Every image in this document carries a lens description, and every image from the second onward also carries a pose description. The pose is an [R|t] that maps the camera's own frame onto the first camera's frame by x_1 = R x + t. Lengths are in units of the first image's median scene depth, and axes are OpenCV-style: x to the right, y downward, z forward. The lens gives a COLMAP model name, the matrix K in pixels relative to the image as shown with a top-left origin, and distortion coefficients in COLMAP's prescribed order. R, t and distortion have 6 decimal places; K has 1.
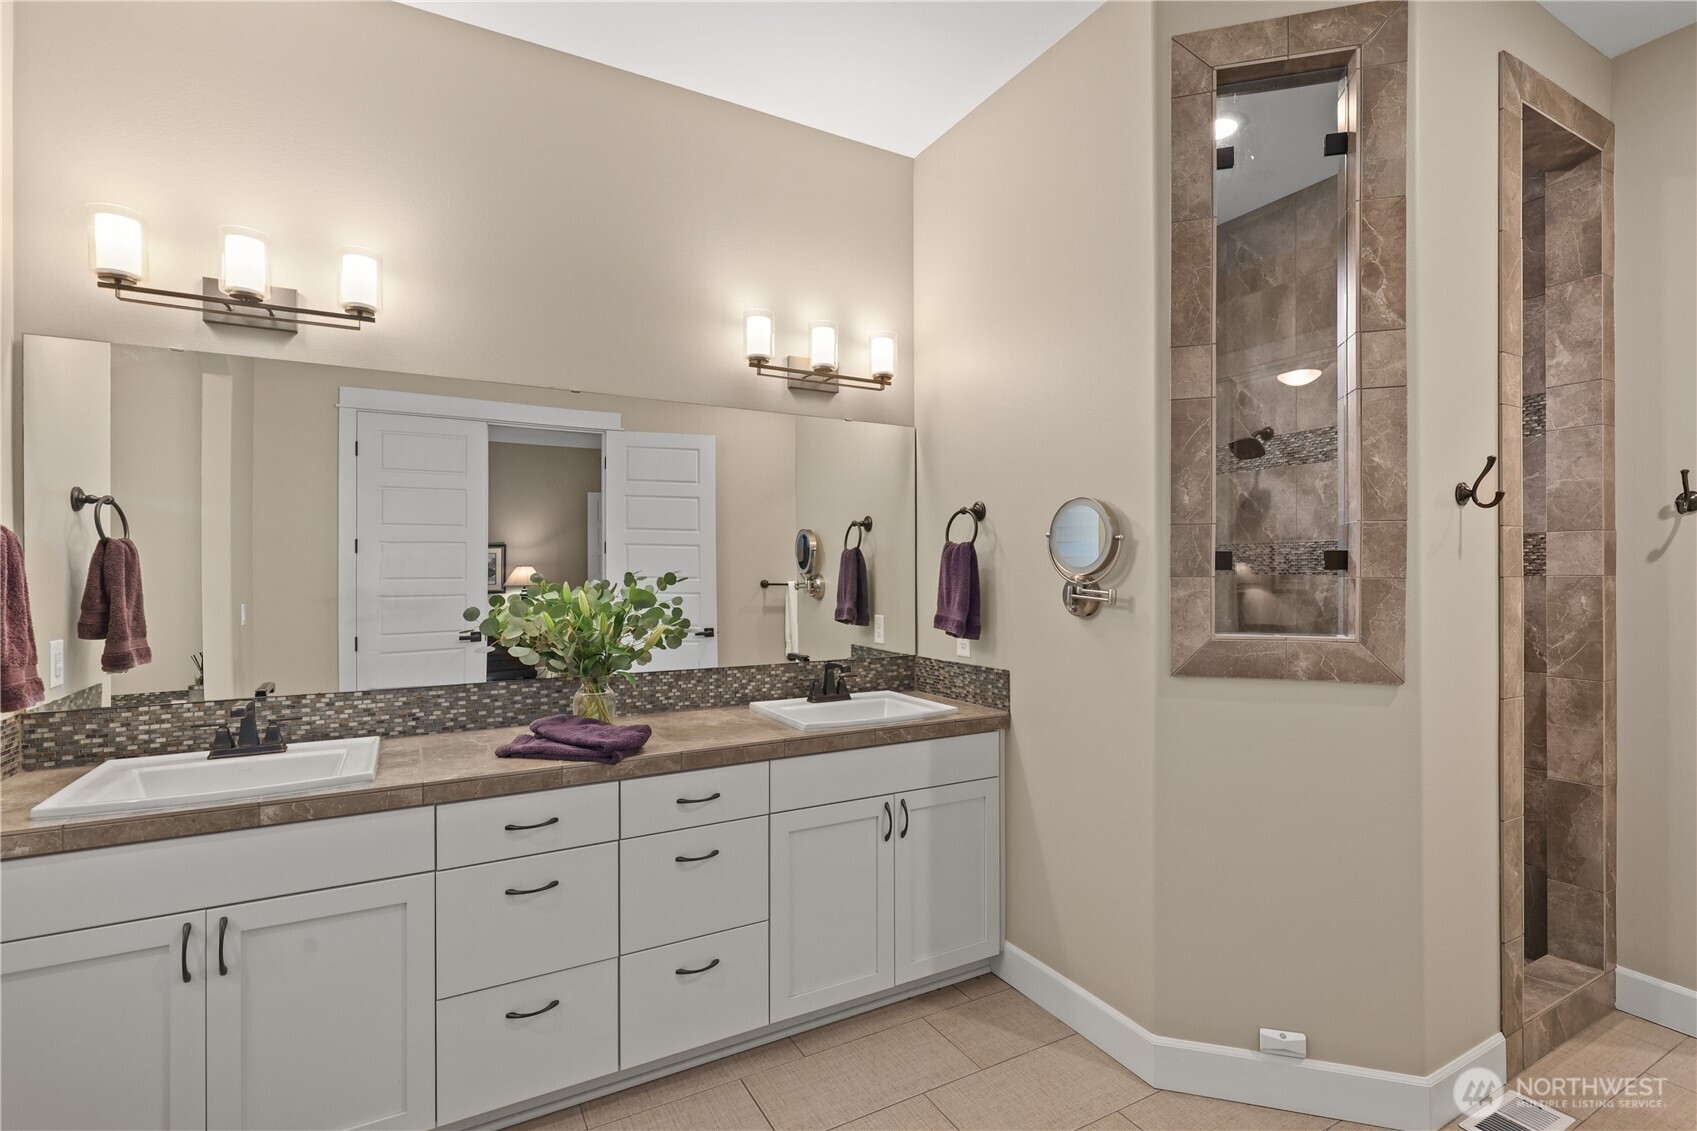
lens RADIAL K [[795.2, 0, 853.8], [0, 795.2, 572.0], [0, 0, 1]] dist [0.005540, -0.002498]
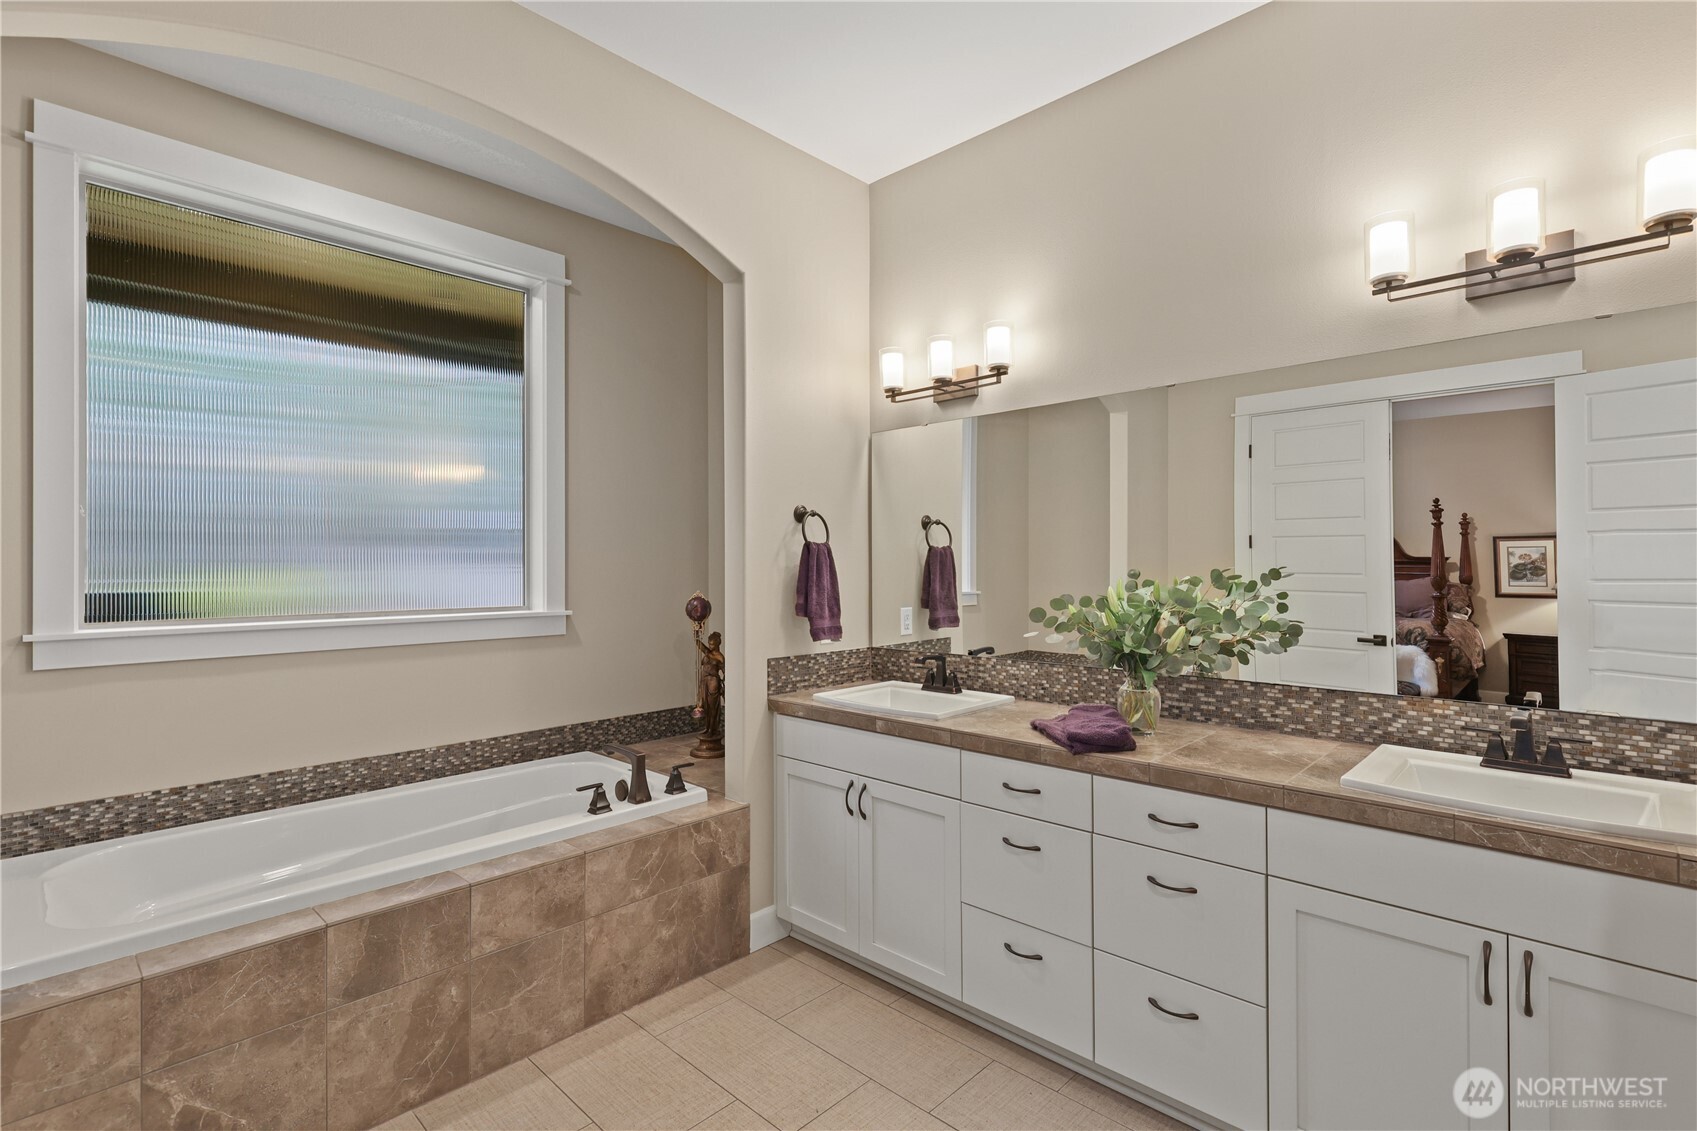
lens RADIAL K [[795.2, 0, 852.6], [0, 795.2, 560.5], [0, 0, 1]] dist [0.005540, -0.002498]
pose [[0.283530, -0.006890, -0.958939, 0.509522], [0.000291, 0.999975, -0.007099, -0.002586], [0.958963, 0.001733, 0.283525, 0.359098]]
